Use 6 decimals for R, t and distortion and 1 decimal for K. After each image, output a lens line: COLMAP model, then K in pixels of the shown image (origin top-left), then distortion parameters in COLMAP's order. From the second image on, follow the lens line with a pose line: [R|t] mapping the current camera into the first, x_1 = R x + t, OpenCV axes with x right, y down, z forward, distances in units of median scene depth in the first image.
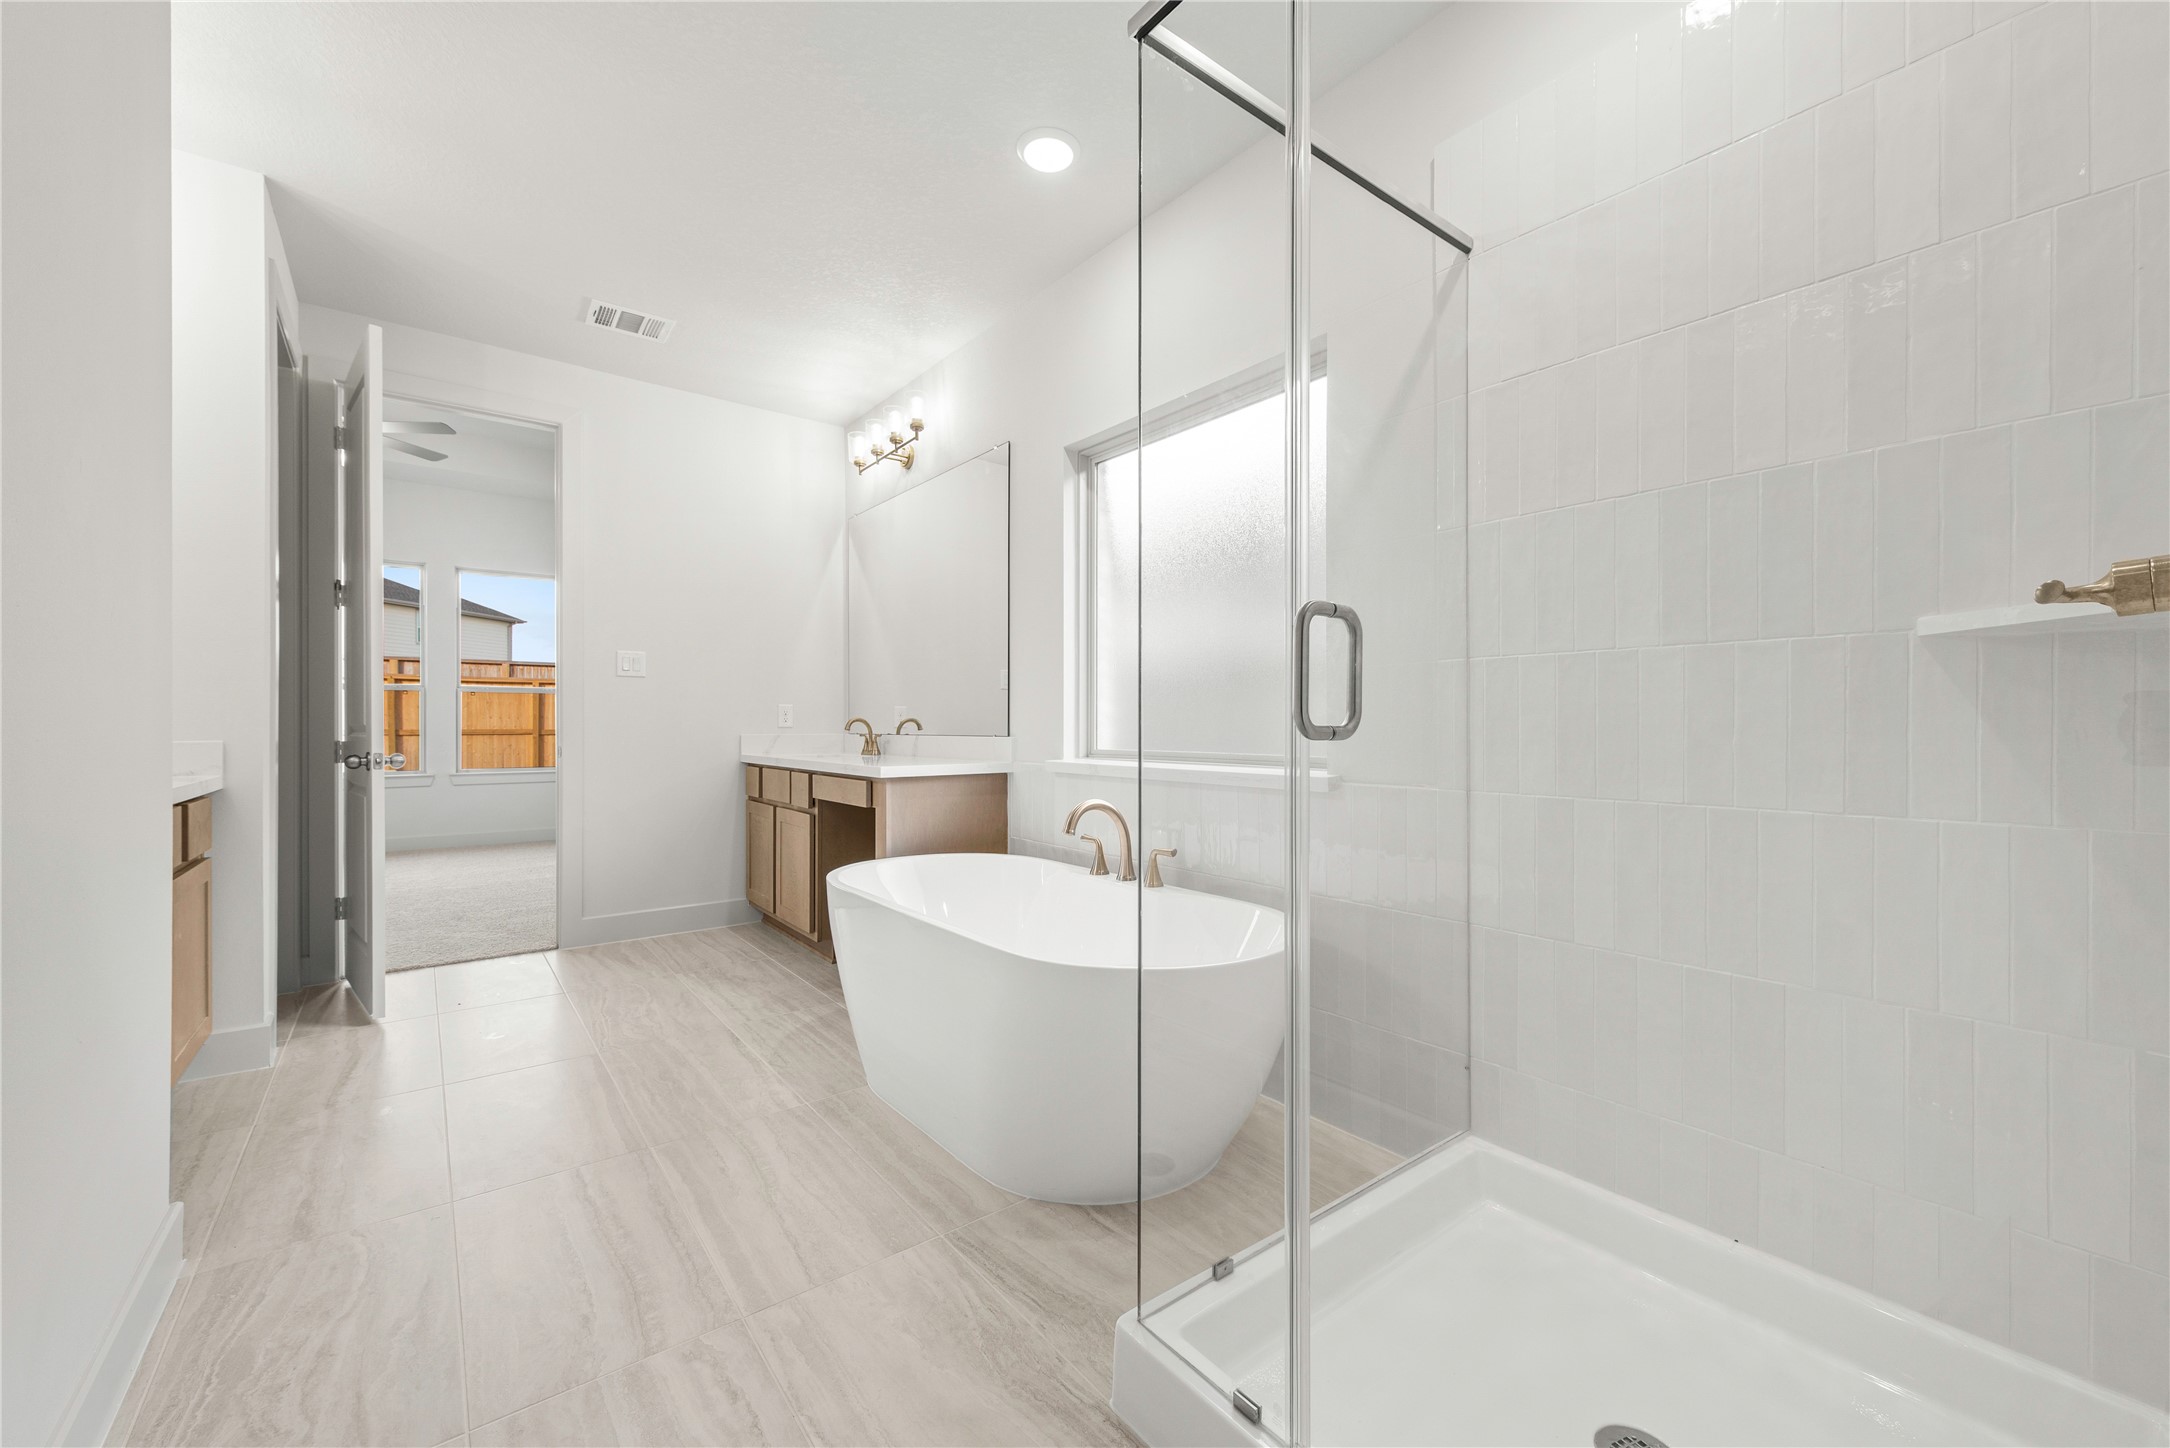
lens RADIAL K [[854.4, 0, 1092.5], [0, 854.4, 723.5], [0, 0, 1]] dist [0.003835, 0.000585]
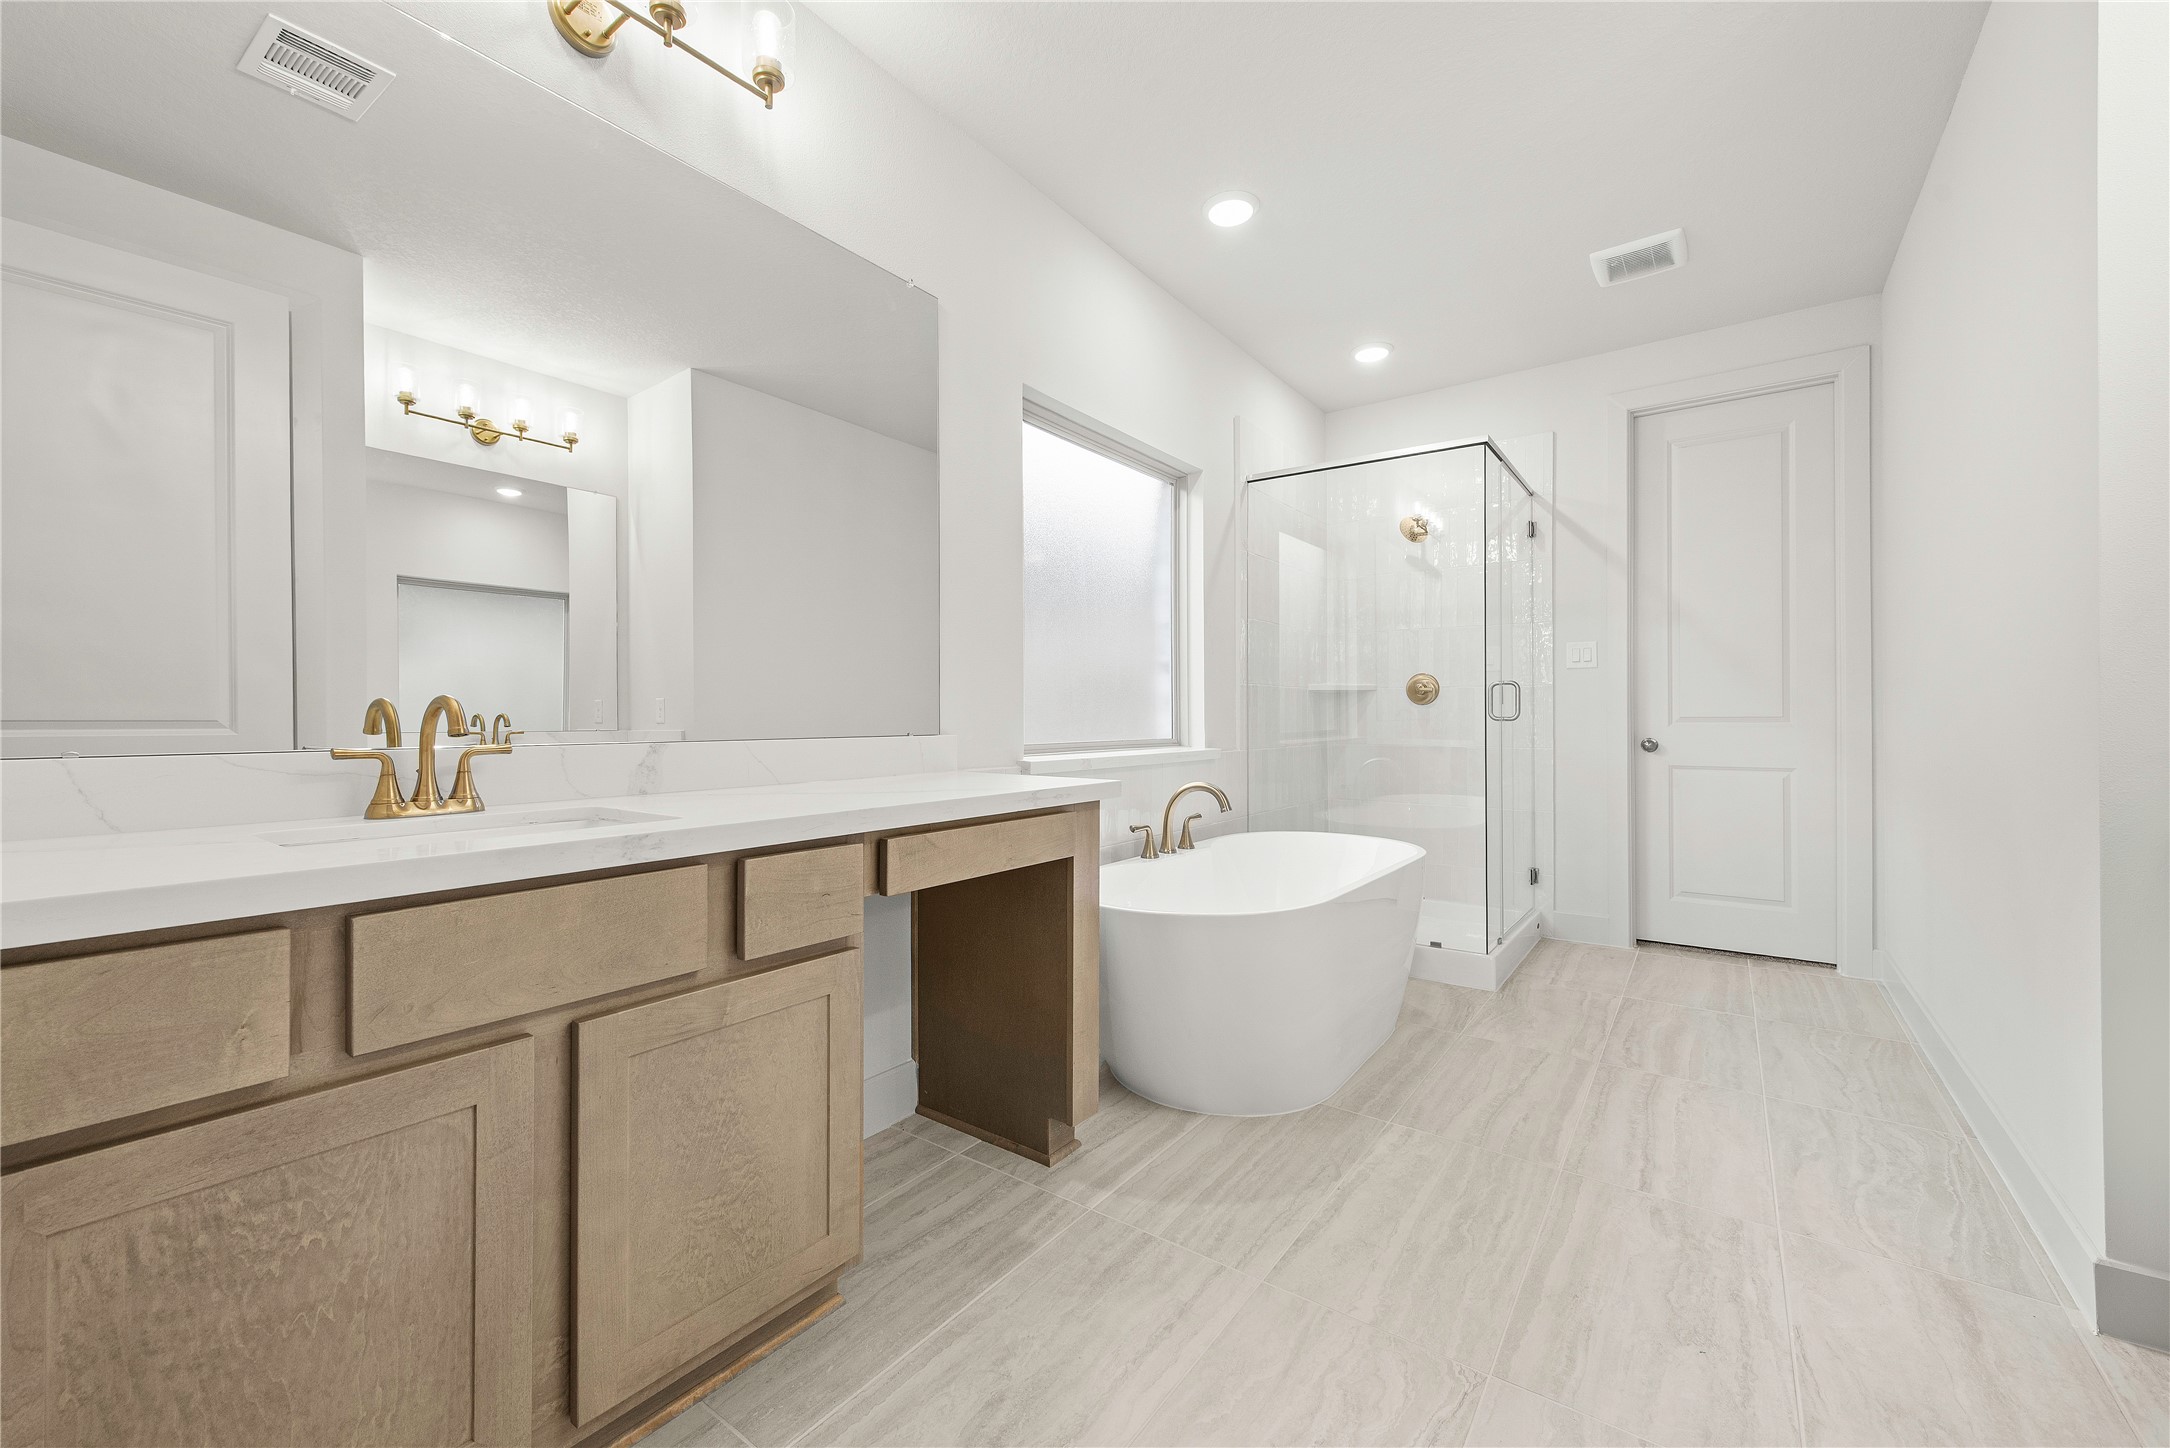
lens RADIAL K [[854.4, 0, 1090.9], [0, 854.4, 712.8], [0, 0, 1]] dist [0.003835, 0.000585]
pose [[-0.264715, -0.000567, 0.964327, -1.321956], [0.001043, 0.999999, 0.000874, -0.004731], [-0.964326, 0.001237, -0.264714, 1.795349]]
